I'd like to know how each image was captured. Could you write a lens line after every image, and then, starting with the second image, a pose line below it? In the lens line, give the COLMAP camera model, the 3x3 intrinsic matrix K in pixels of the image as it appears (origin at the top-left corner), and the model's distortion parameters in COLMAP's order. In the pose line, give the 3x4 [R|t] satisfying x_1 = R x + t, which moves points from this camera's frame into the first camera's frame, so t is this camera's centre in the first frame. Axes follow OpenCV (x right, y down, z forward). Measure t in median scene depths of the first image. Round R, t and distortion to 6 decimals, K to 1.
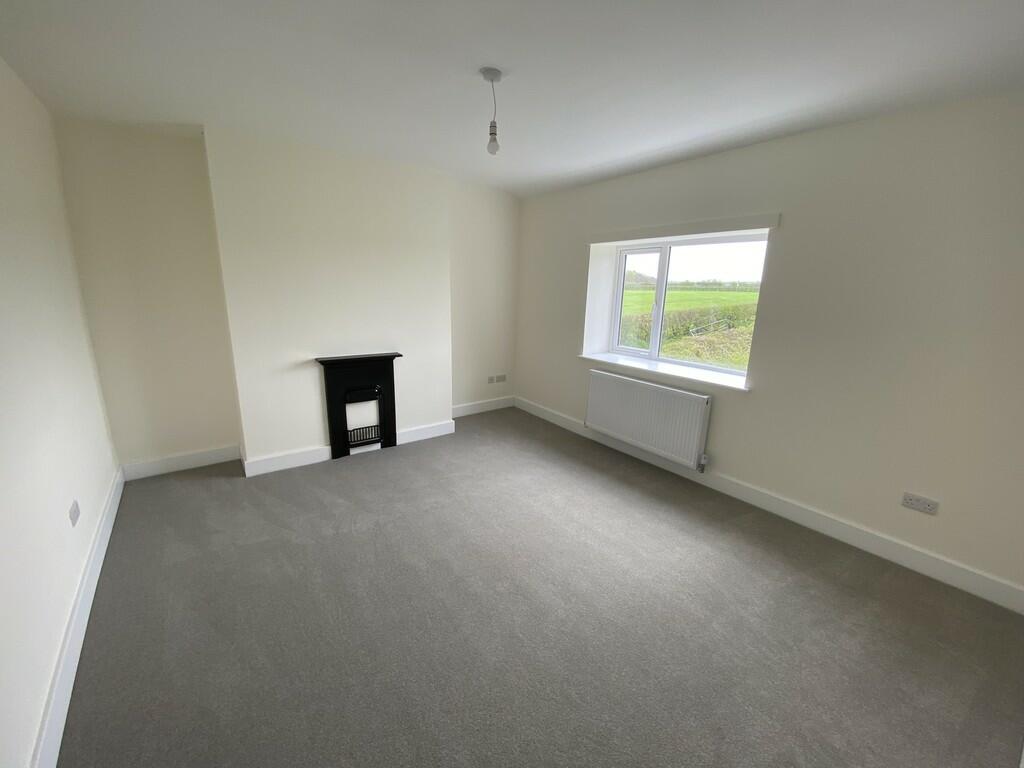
lens RADIAL K [[418.5, 0, 512.0], [0, 418.5, 384.0], [0, 0, 1]] dist [0.001158, 0.000185]
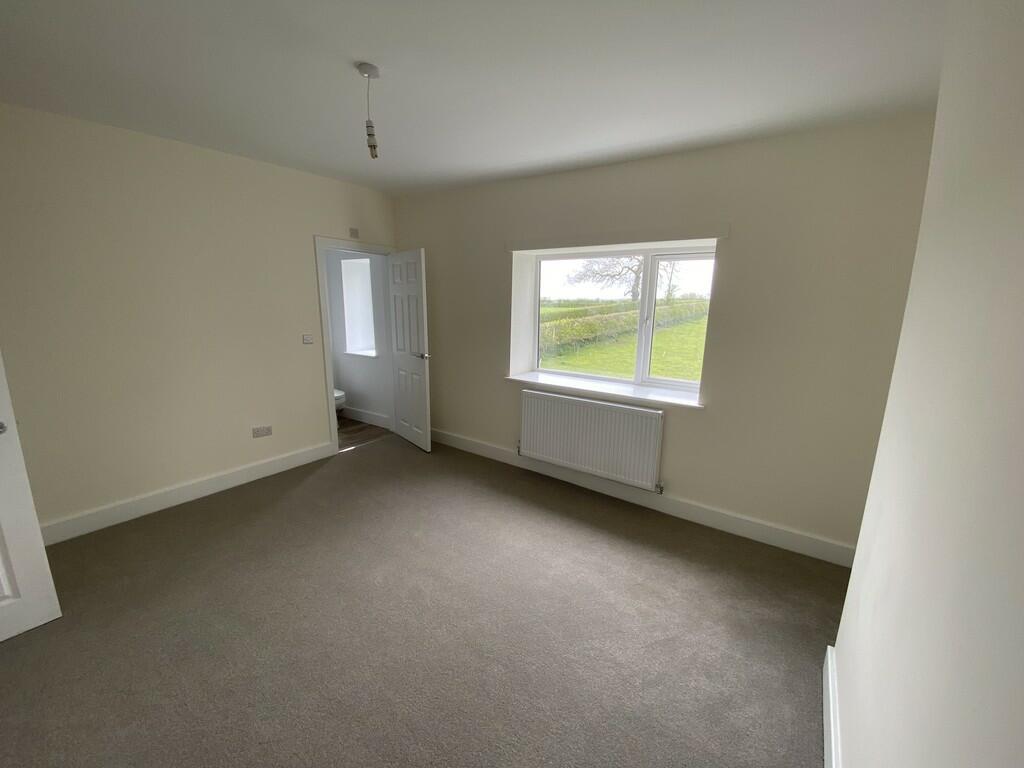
lens RADIAL K [[425.7, 0, 491.1], [0, 425.7, 381.3], [0, 0, 1]] dist [-0.003361, -0.000351]
pose [[0.966478, -0.057872, 0.250143, -0.102377], [0.067883, 0.997193, -0.031576, -0.034139], [-0.247614, 0.047498, 0.967694, 0.134533]]
